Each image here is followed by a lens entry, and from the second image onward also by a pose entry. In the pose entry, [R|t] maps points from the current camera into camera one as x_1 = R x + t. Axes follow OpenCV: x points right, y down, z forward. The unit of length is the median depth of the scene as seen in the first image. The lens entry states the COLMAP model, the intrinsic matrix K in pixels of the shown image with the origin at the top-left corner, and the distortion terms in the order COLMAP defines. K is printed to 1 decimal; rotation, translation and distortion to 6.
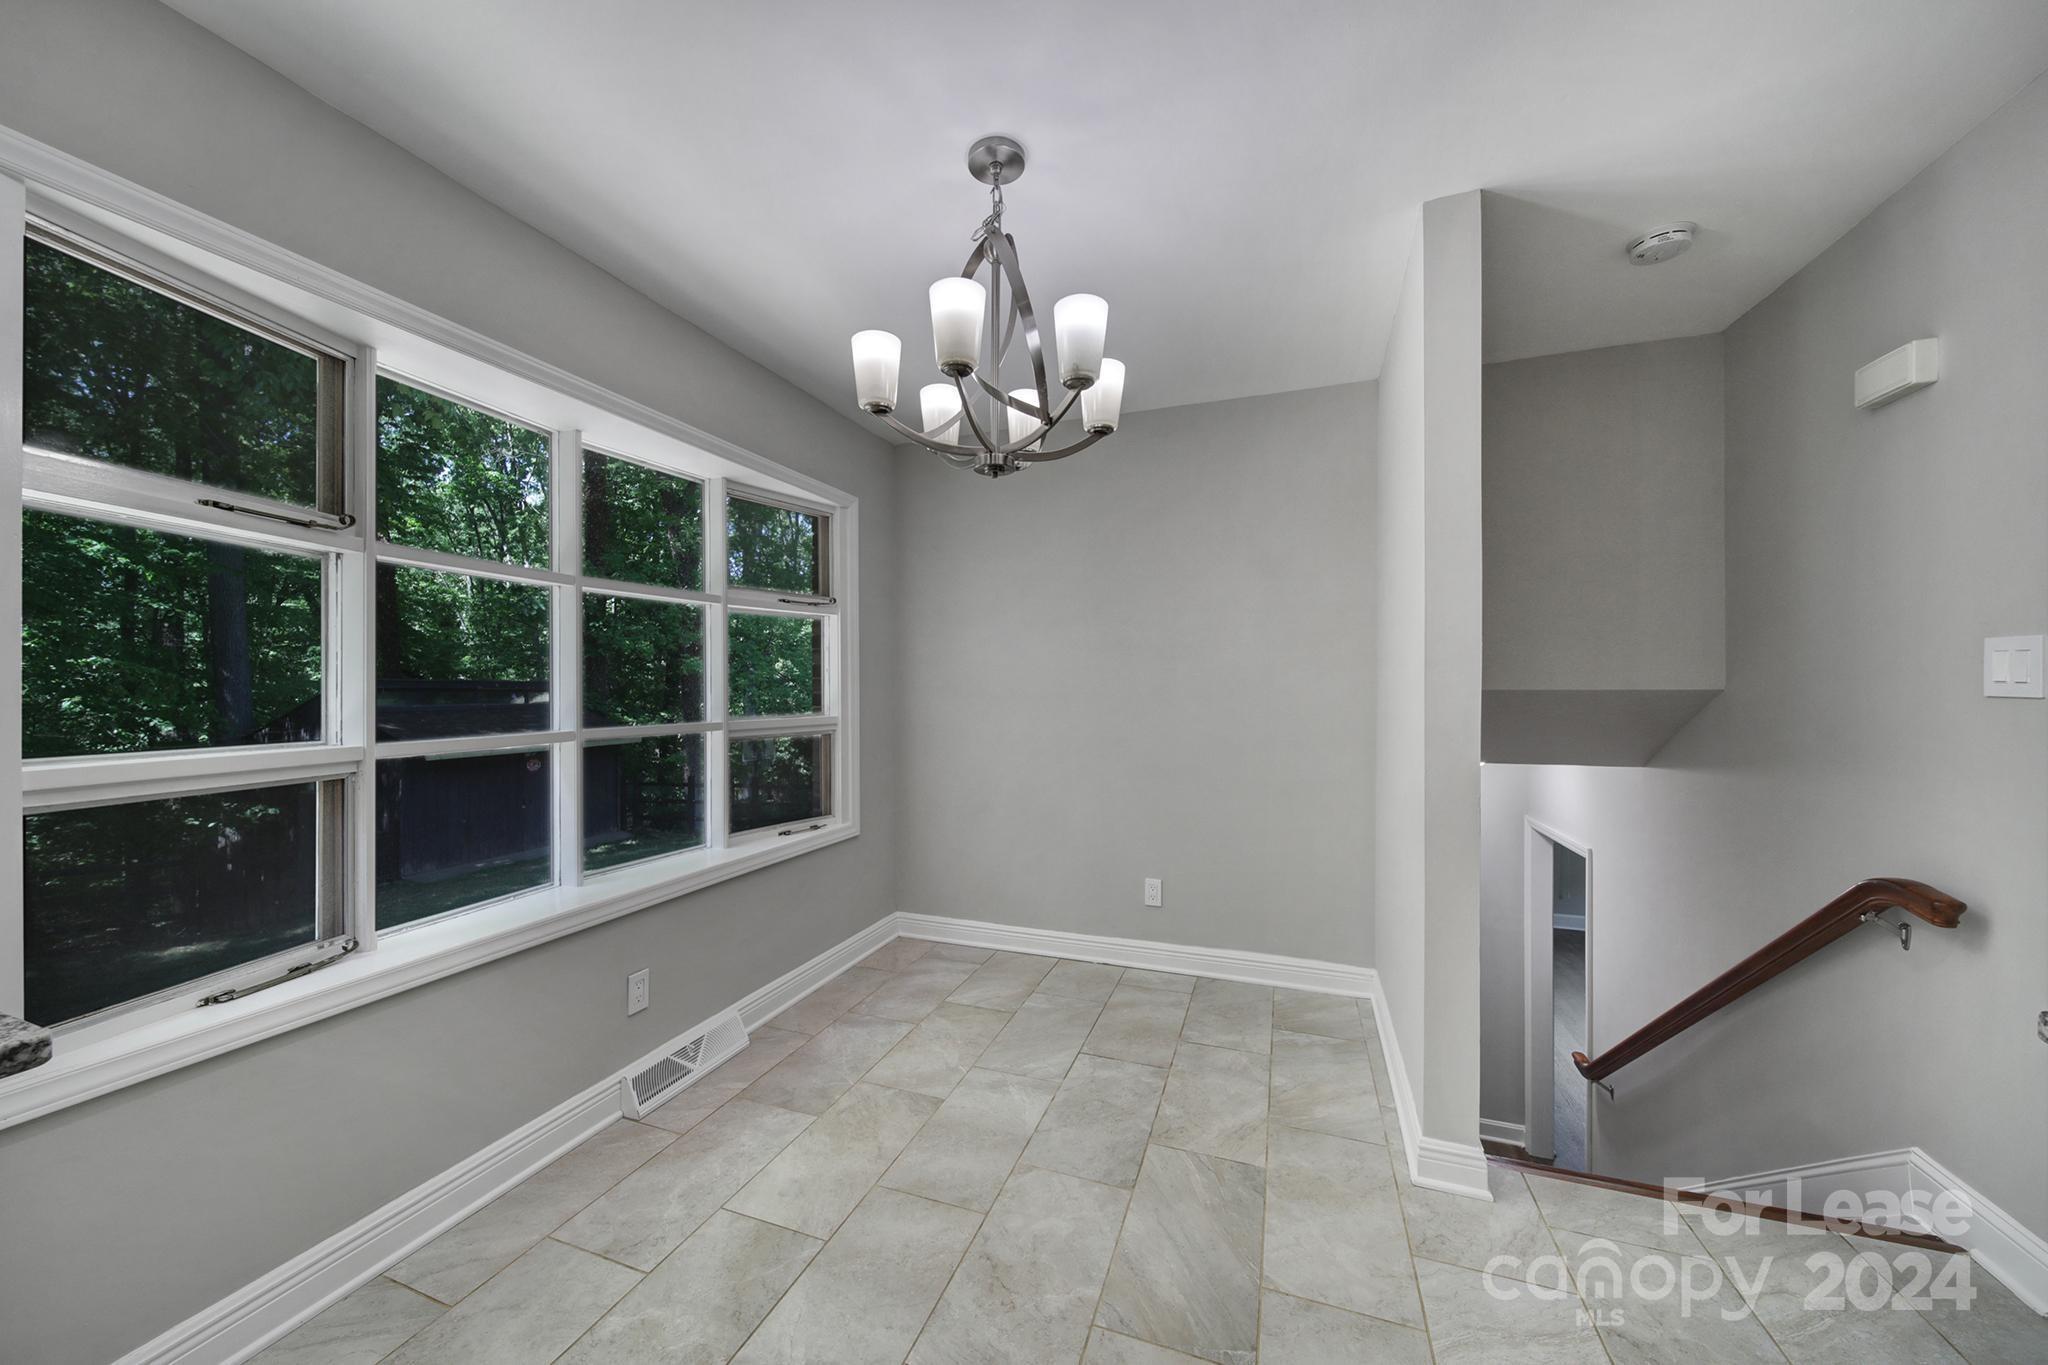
lens RADIAL K [[724.8, 0, 1027.1], [0, 724.8, 676.7], [0, 0, 1]] dist [-0.000930, -0.001043]
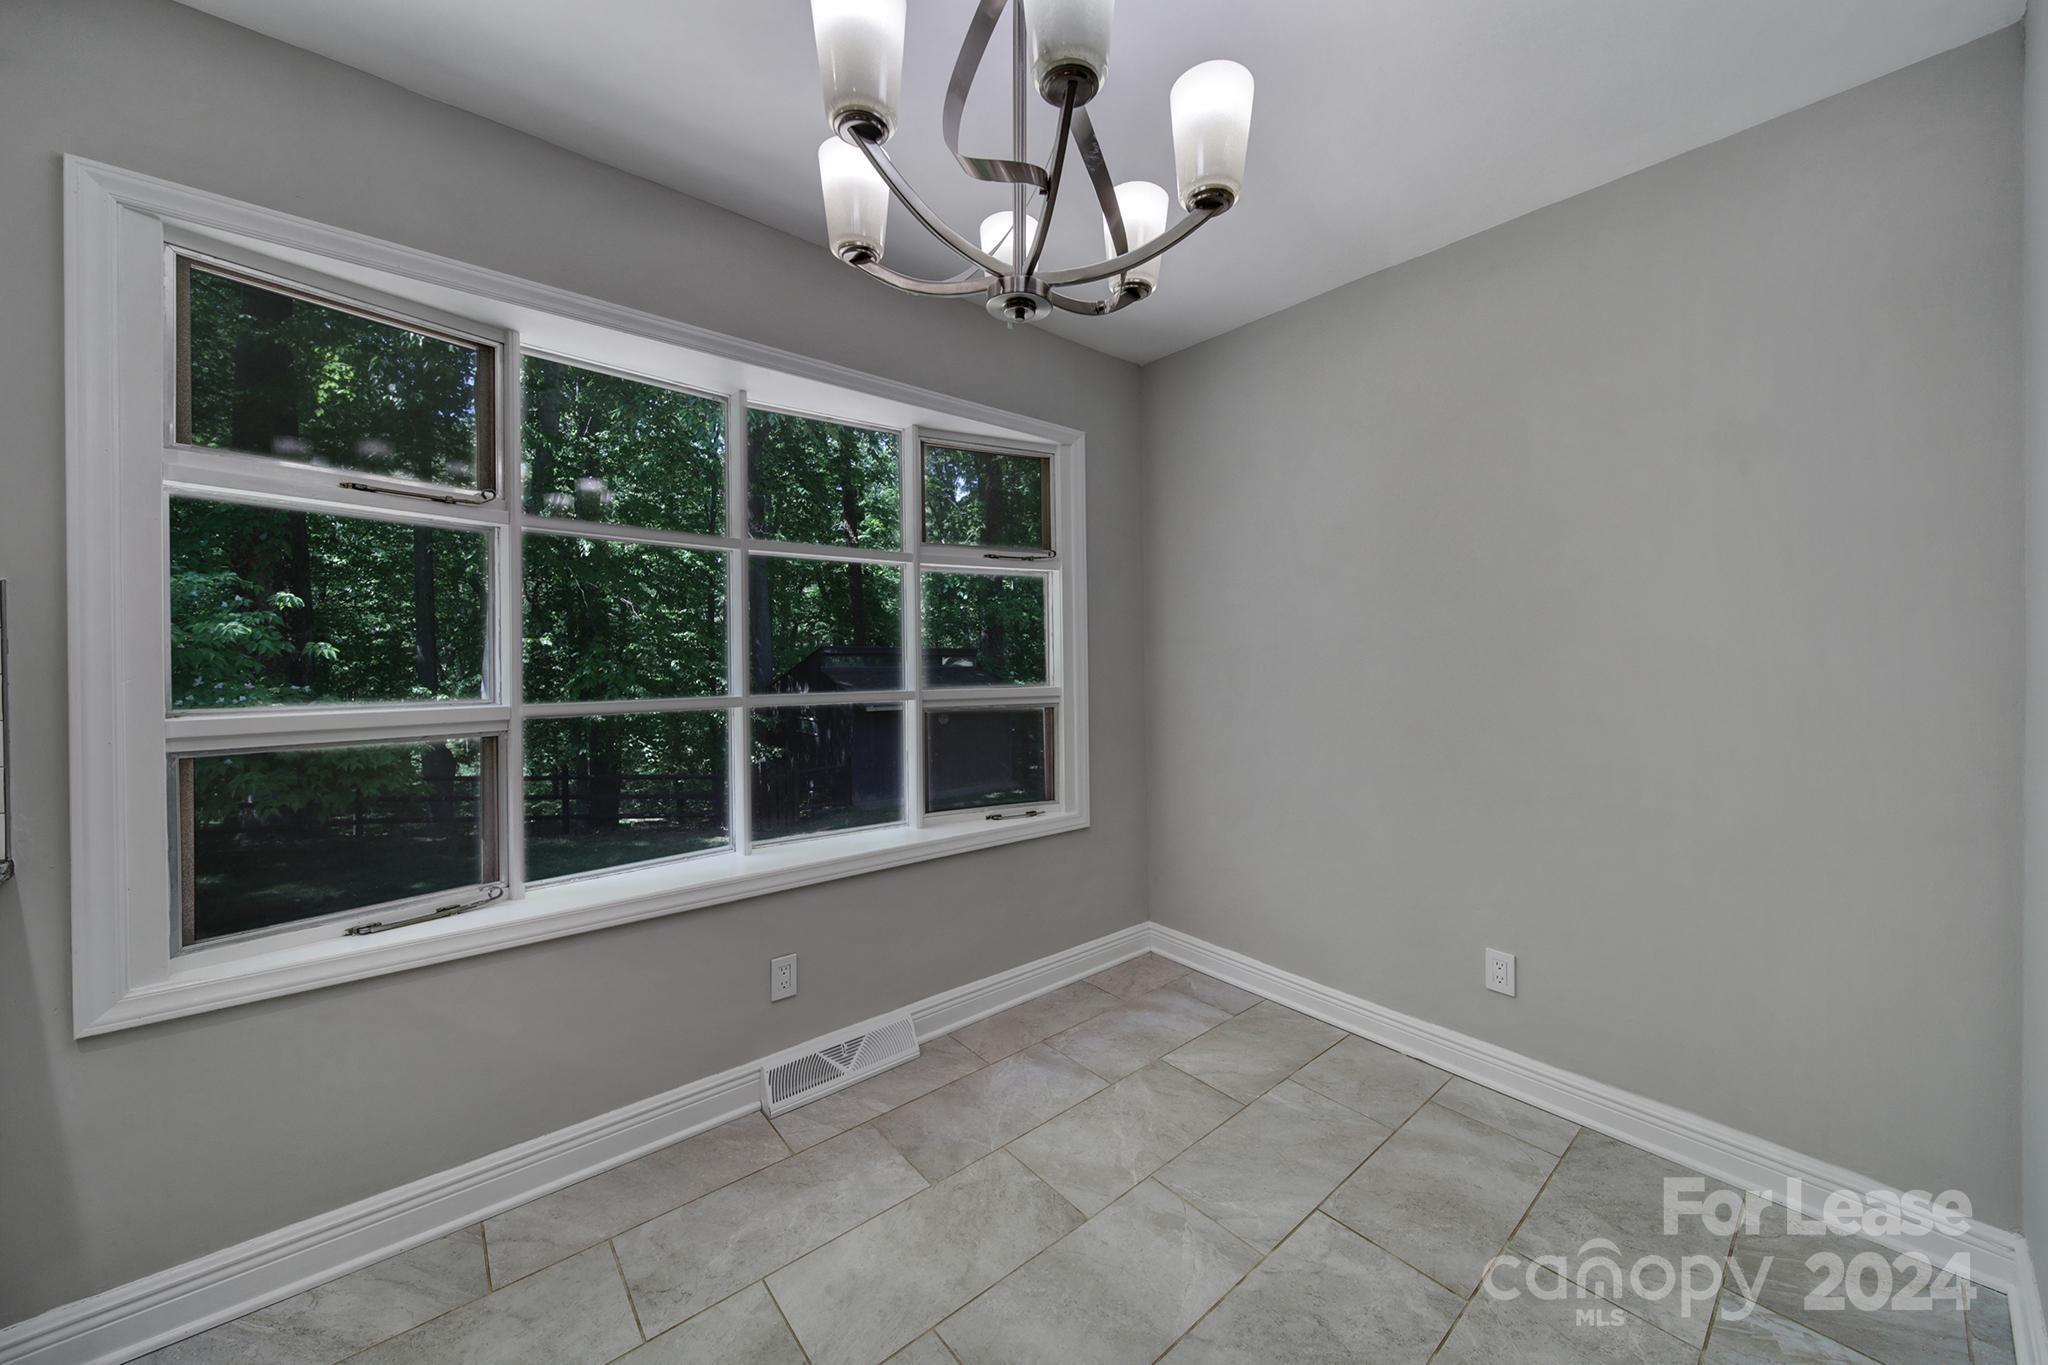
lens RADIAL K [[724.8, 0, 1027.1], [0, 724.8, 642.7], [0, 0, 1]] dist [-0.000930, -0.001043]
pose [[0.864103, -0.003197, -0.503305, 0.203134], [0.002730, 0.999995, -0.001665, 0.004466], [0.503308, 0.000064, 0.864107, 0.340719]]
